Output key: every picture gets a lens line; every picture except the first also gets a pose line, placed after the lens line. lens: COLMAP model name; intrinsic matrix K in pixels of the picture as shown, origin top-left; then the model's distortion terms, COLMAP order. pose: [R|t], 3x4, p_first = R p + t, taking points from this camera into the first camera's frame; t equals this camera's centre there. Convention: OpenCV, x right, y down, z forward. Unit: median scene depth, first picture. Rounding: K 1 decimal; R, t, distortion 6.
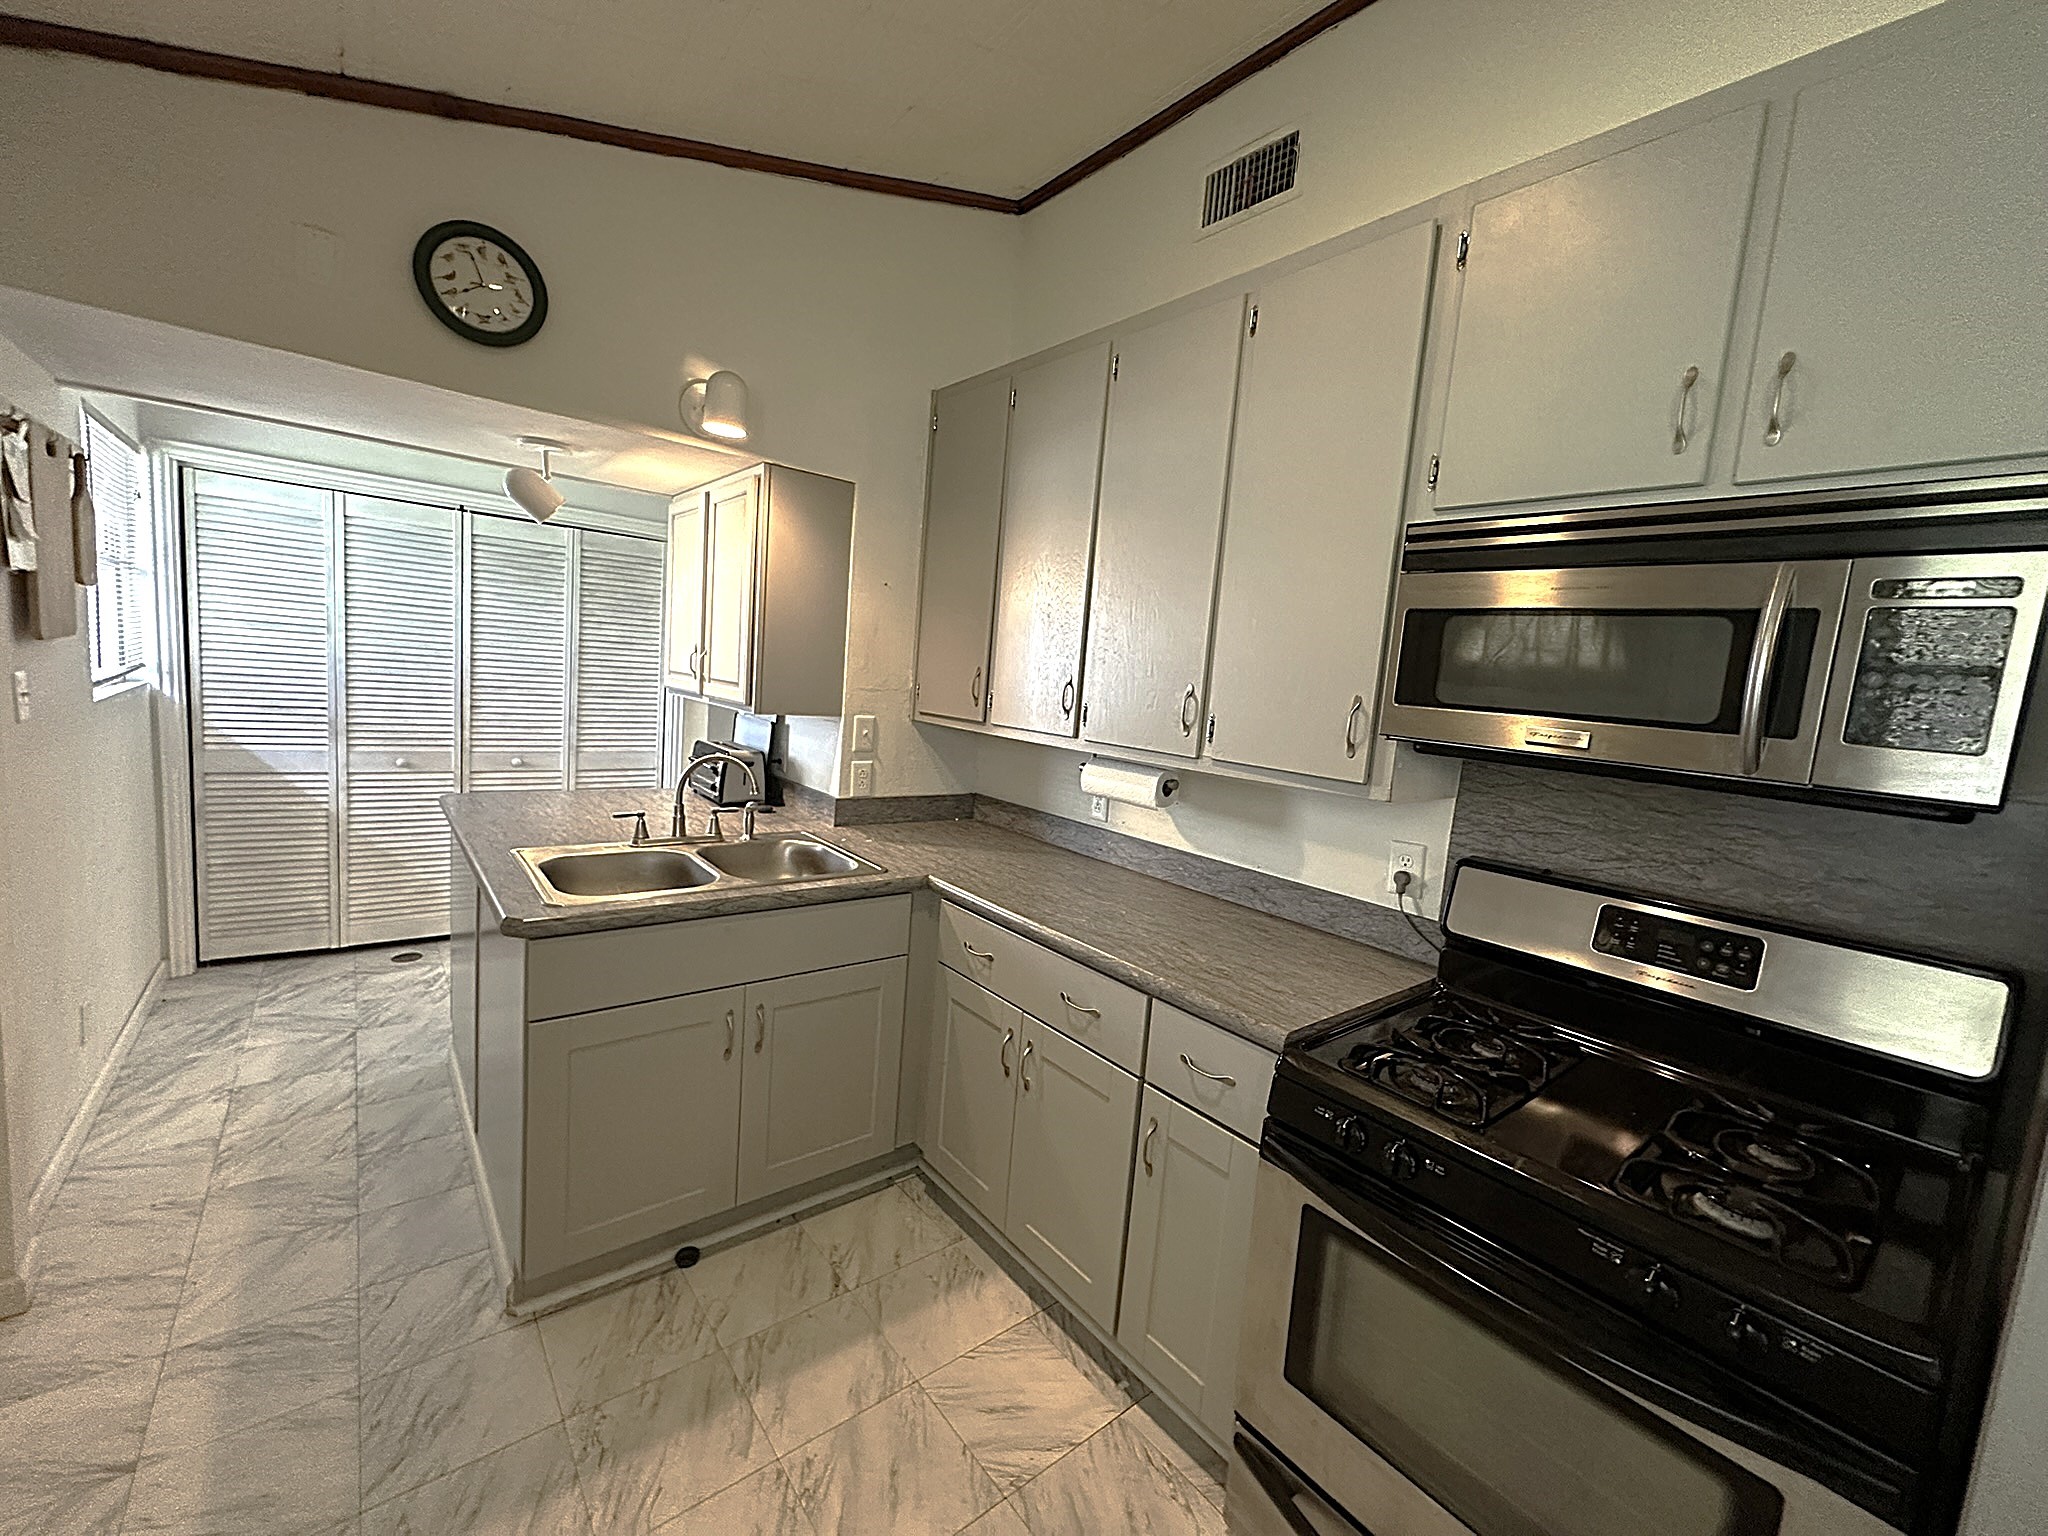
lens RADIAL K [[814.2, 0, 1024.0], [0, 814.2, 768.0], [0, 0, 1]] dist [-0.003605, 0.000022]
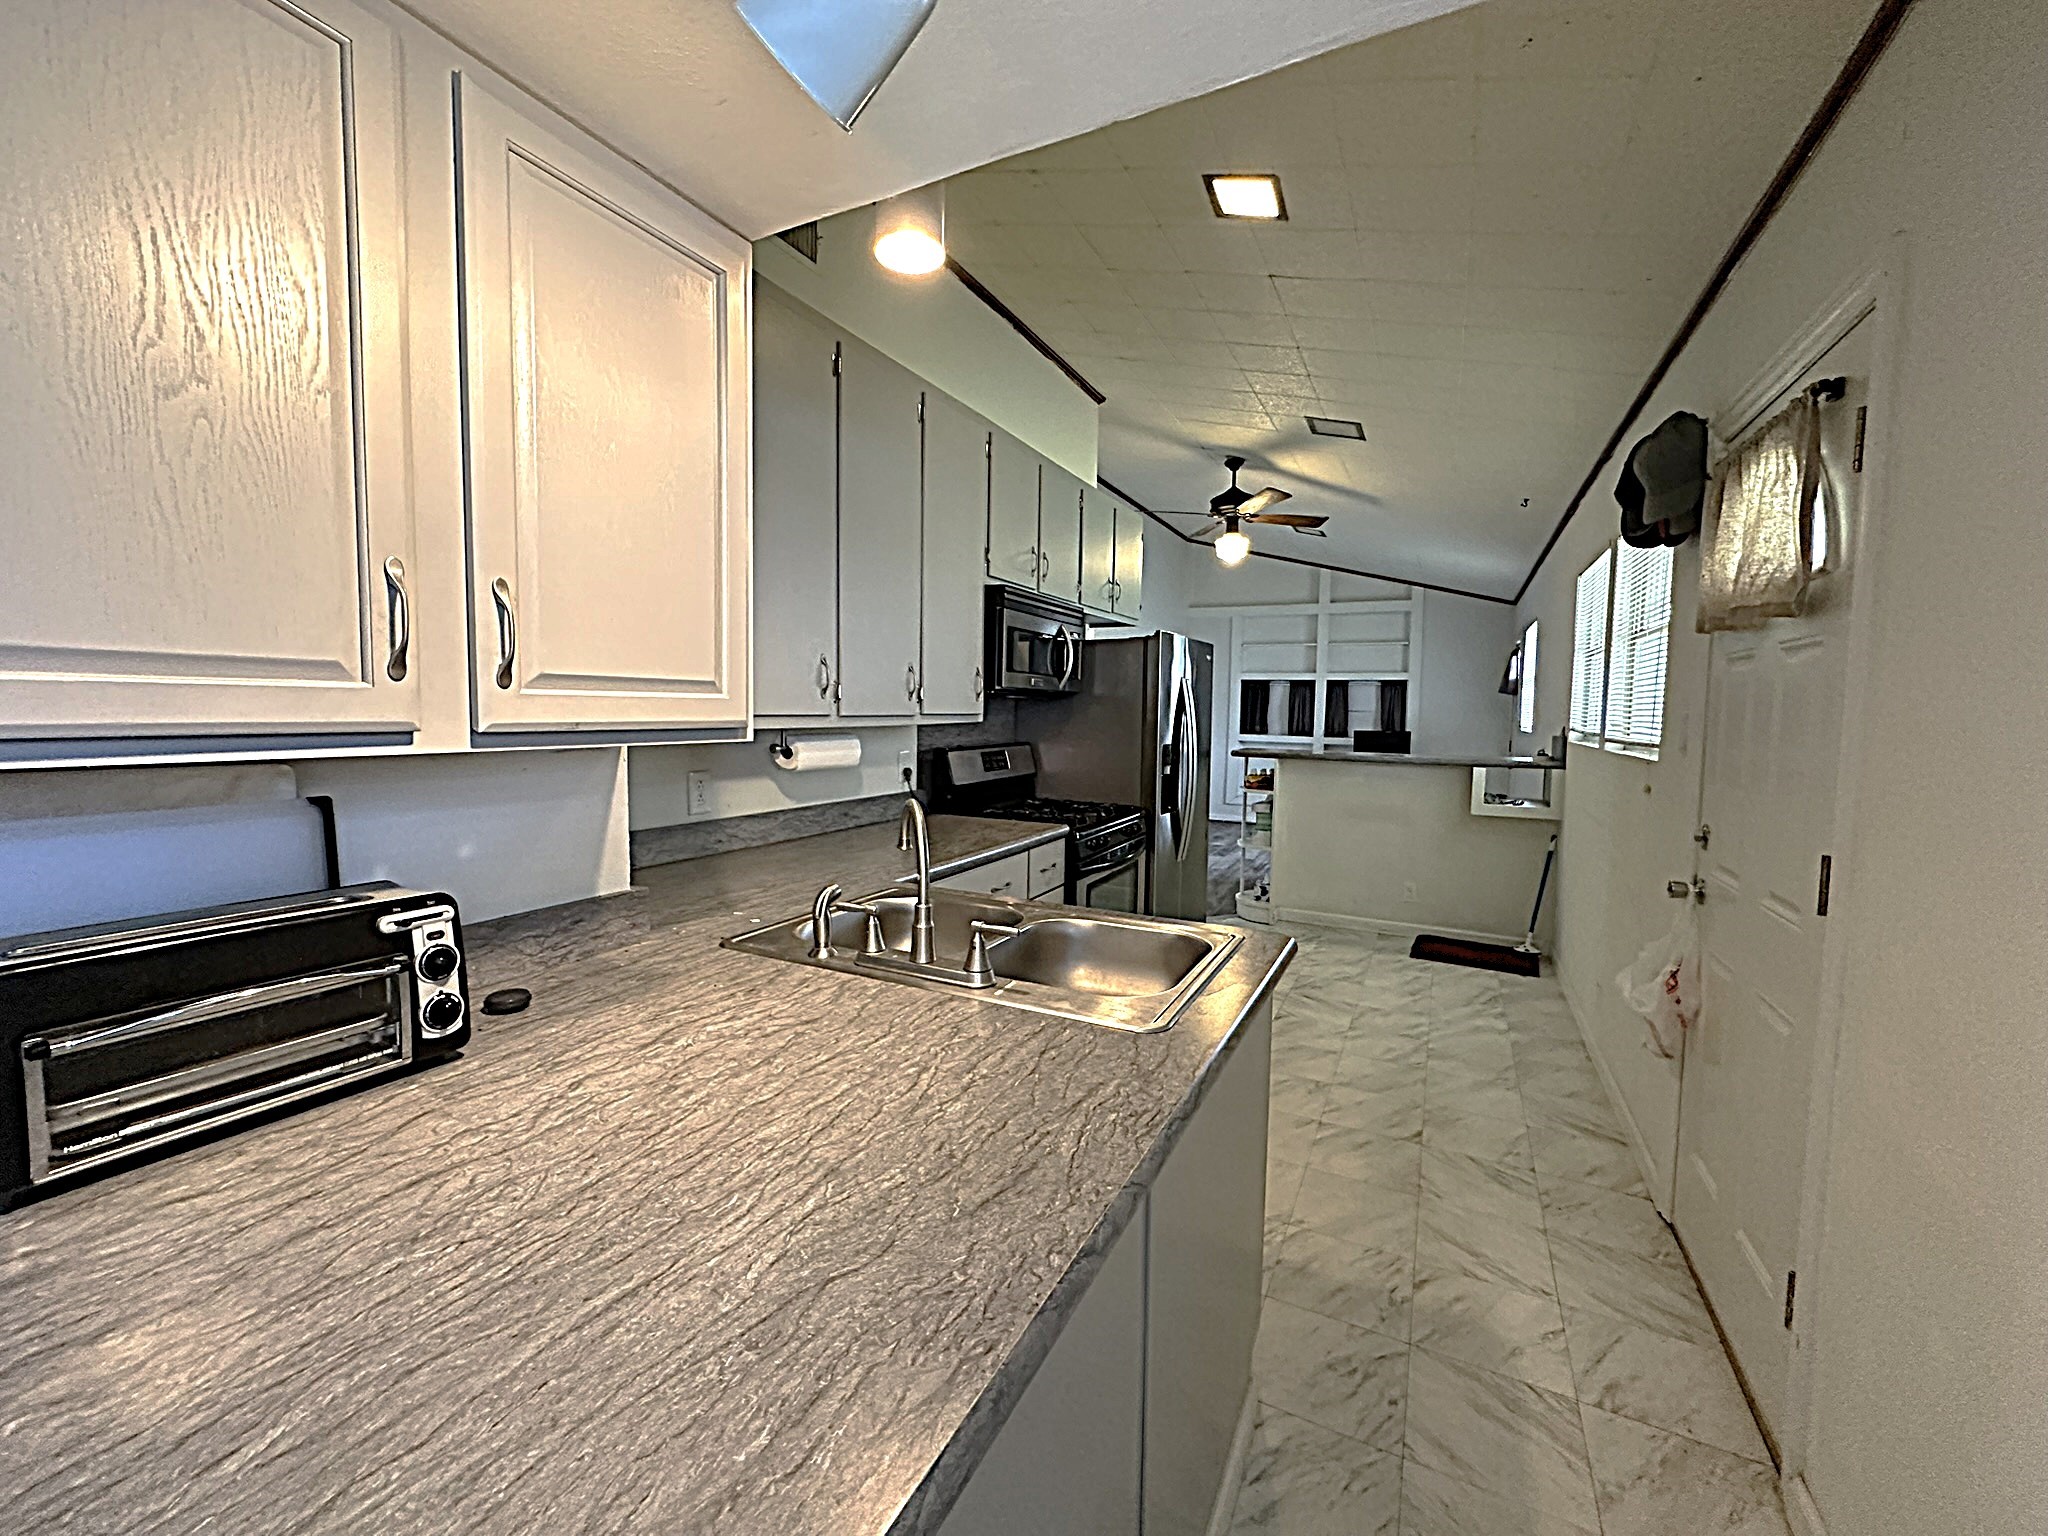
lens RADIAL K [[814.2, 0, 1024.0], [0, 814.2, 768.0], [0, 0, 1]] dist [-0.003605, 0.000022]
pose [[-0.392810, -0.162103, 0.905220, -1.114774], [0.054011, 0.978576, 0.198677, -0.190346], [-0.918032, 0.126934, -0.375639, 1.298283]]
